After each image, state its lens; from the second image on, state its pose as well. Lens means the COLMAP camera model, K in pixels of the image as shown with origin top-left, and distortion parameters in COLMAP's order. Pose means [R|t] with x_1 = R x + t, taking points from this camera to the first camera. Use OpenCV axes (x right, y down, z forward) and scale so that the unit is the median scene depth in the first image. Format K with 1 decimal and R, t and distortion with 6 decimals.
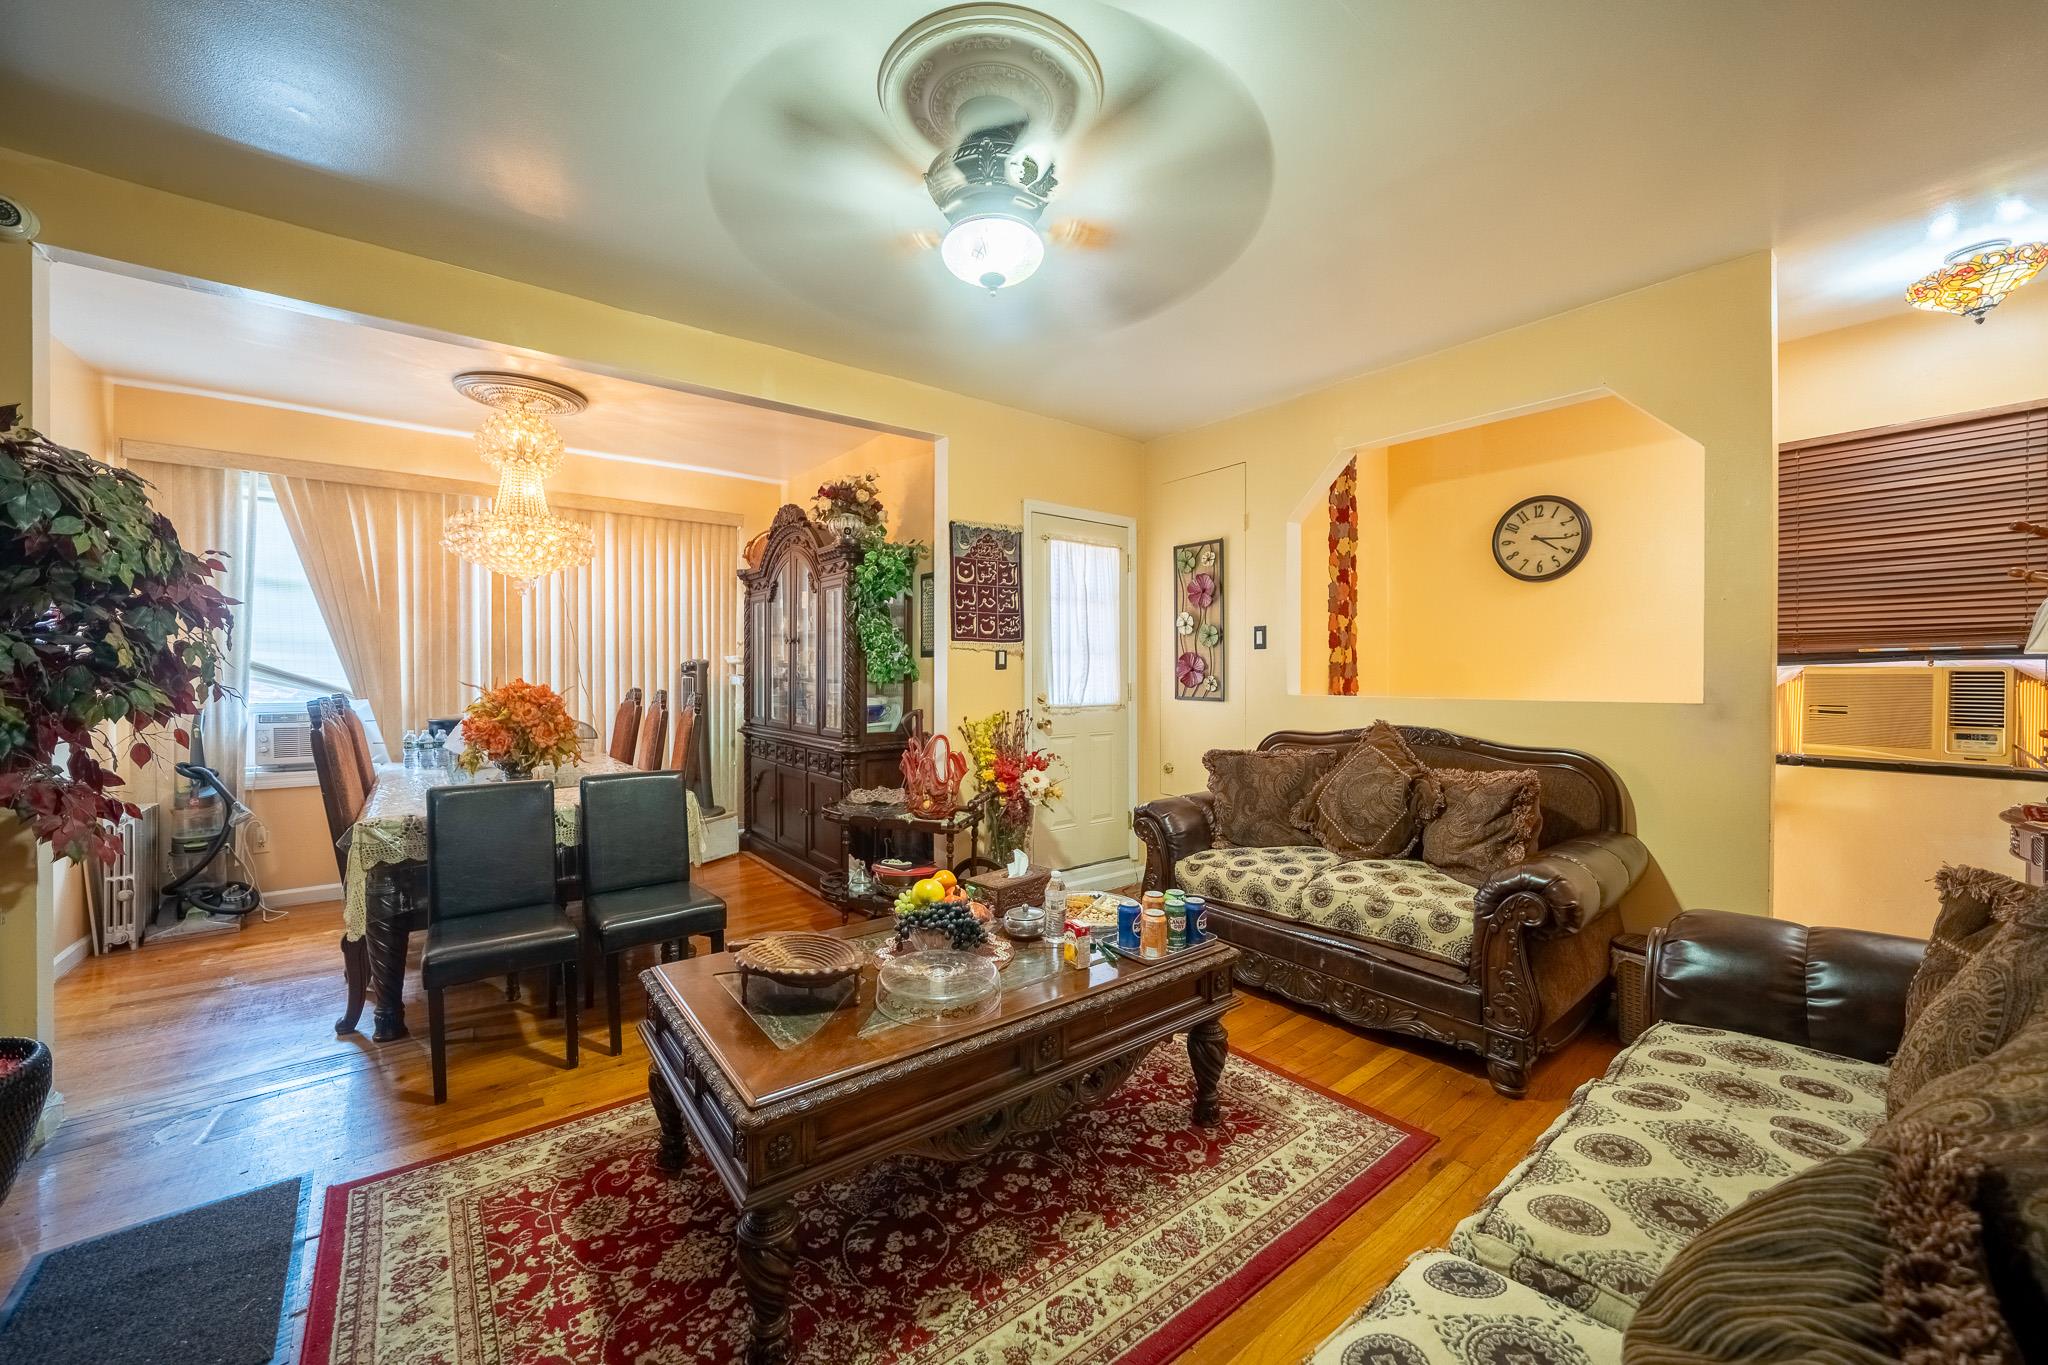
lens RADIAL K [[761.0, 0, 1019.2], [0, 761.0, 683.5], [0, 0, 1]] dist [-0.011830, -0.000211]
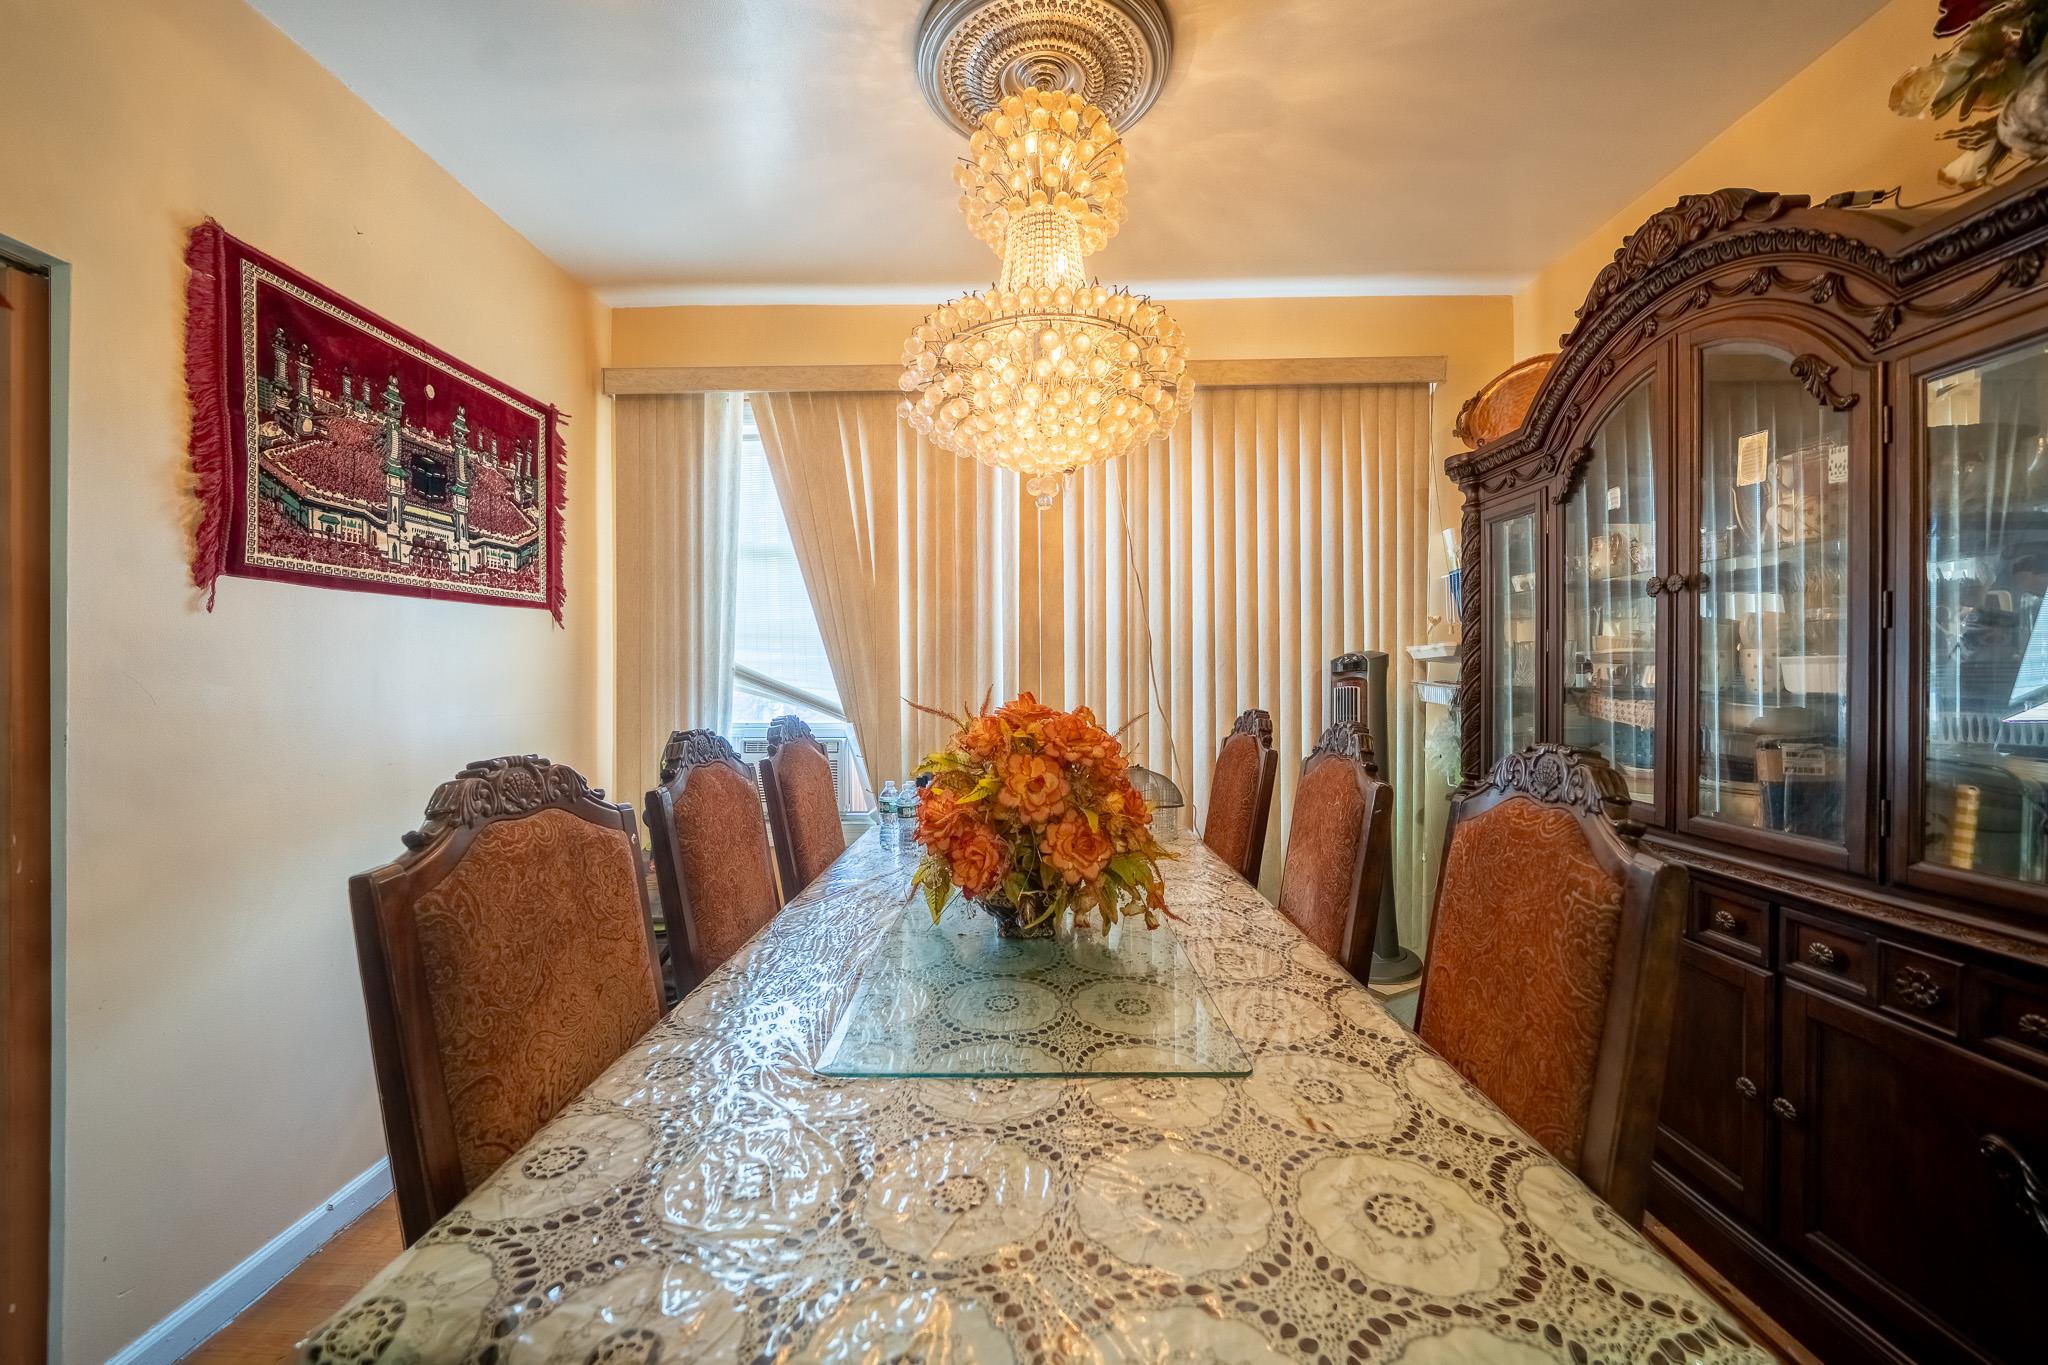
lens RADIAL K [[761.0, 0, 1009.9], [0, 761.0, 688.3], [0, 0, 1]] dist [-0.011830, -0.000211]
pose [[0.770157, 0.001052, -0.637853, -0.364343], [-0.005568, 0.999972, -0.005074, -0.005643], [0.637830, 0.007460, 0.770141, 0.607311]]
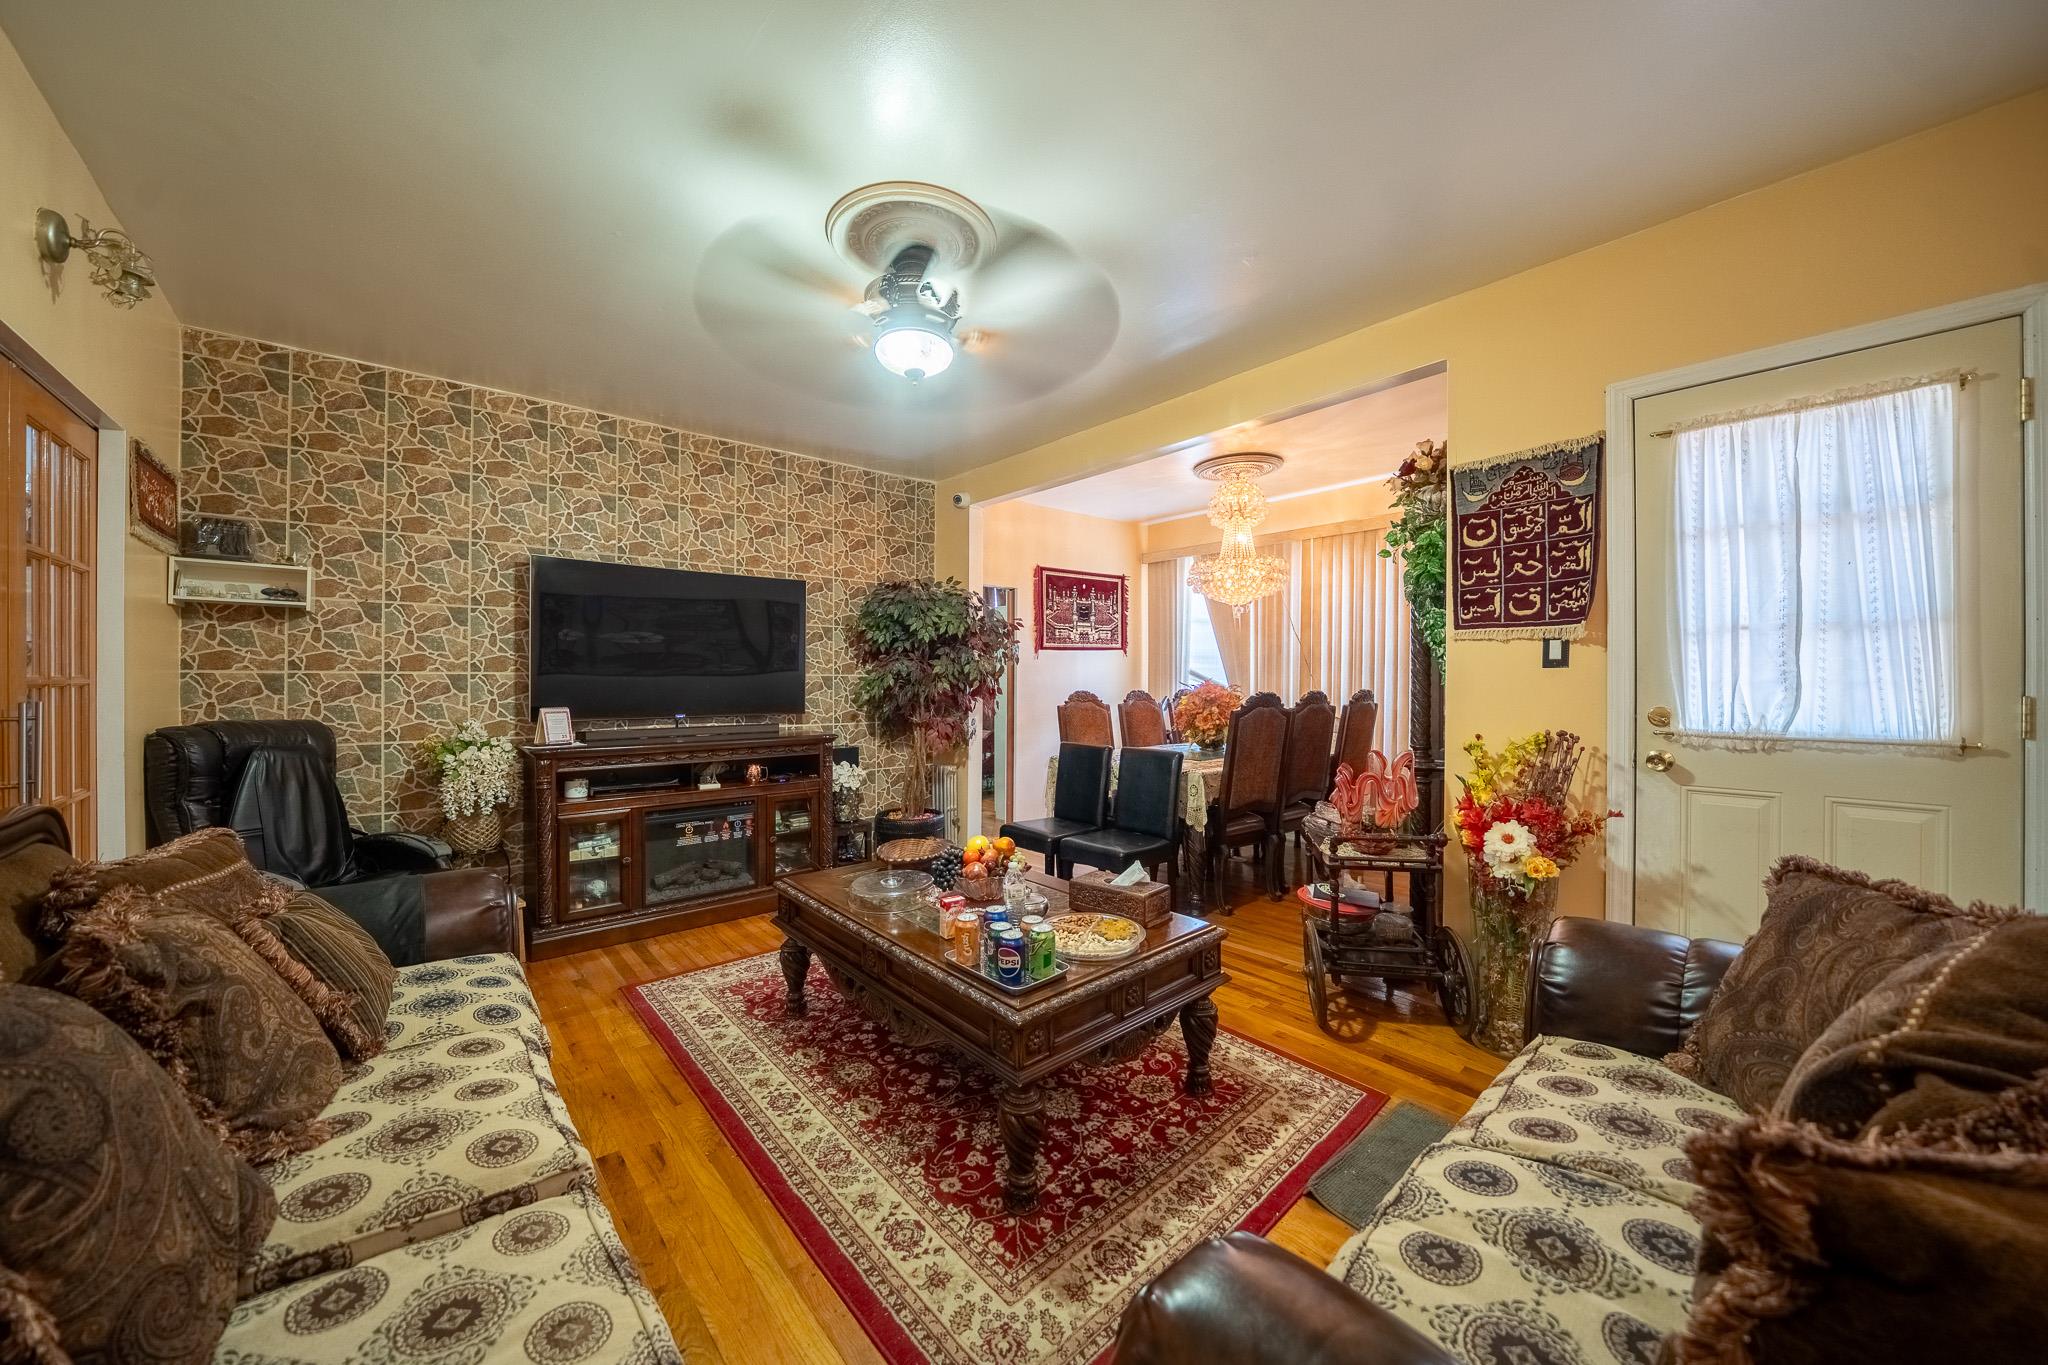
lens RADIAL K [[716.2, 0, 1004.8], [0, 716.2, 677.2], [0, 0, 1]] dist [-0.015123, -0.000096]
pose [[0.048343, -0.002590, -0.998827, 0.554420], [-0.013841, 0.999899, -0.003262, -0.001548], [0.998735, 0.013982, 0.048302, 0.503158]]
